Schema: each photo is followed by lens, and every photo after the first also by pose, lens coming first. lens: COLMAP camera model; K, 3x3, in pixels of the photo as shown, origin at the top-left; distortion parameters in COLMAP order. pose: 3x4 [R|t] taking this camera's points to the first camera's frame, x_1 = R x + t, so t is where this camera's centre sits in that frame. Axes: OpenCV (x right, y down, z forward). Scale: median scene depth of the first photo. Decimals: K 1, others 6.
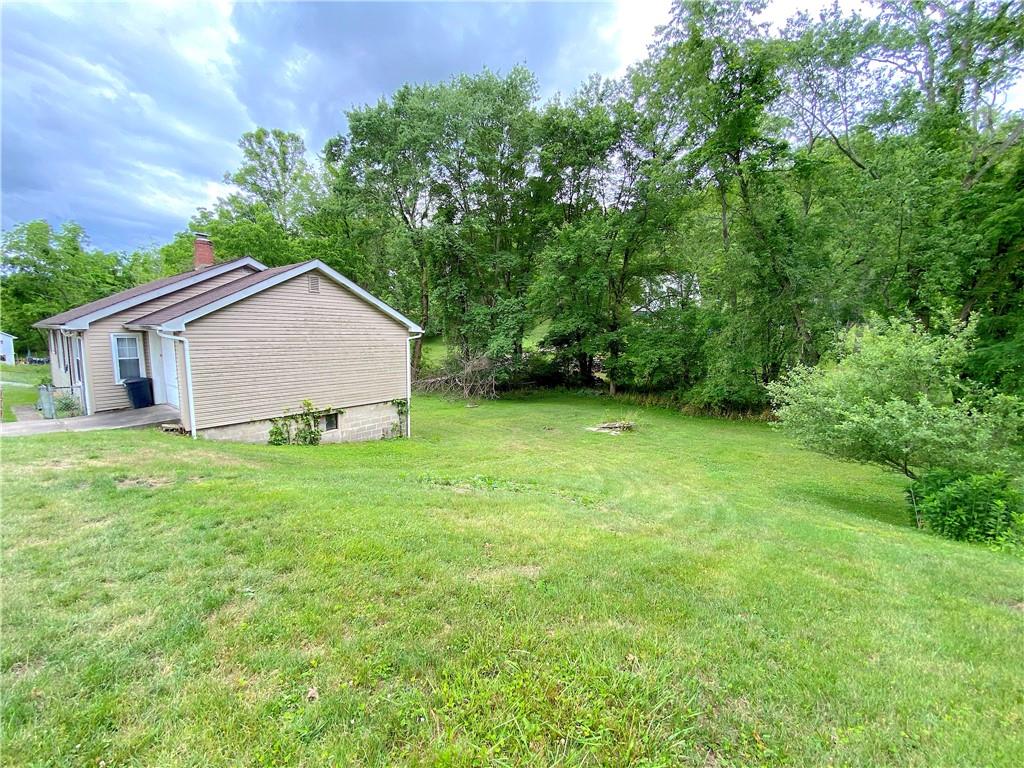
lens RADIAL K [[410.8, 0, 491.9], [0, 410.8, 380.0], [0, 0, 1]] dist [0.038213, -0.030848]
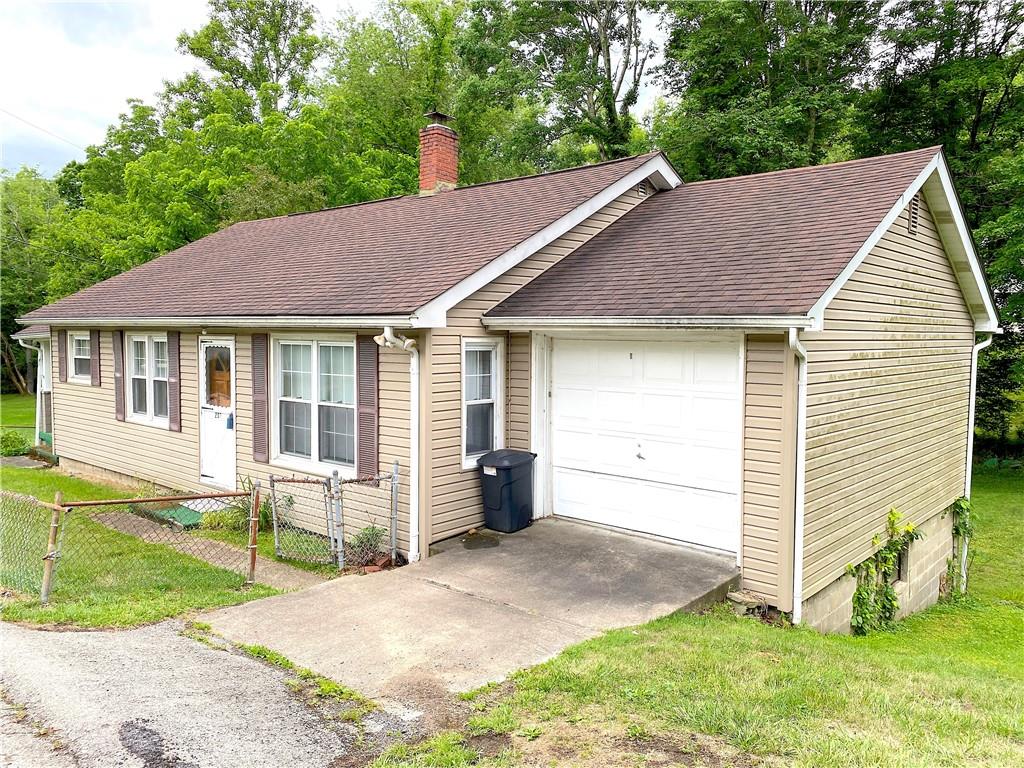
lens RADIAL K [[769.4, 0, 512.0], [0, 769.4, 384.0], [0, 0, 1]] dist [0.063909, -0.000933]
pose [[0.997799, 0.003121, -0.066242, -0.593113], [-0.006420, 0.998746, -0.049642, -0.024770], [0.066004, 0.049958, 0.996568, 0.205113]]
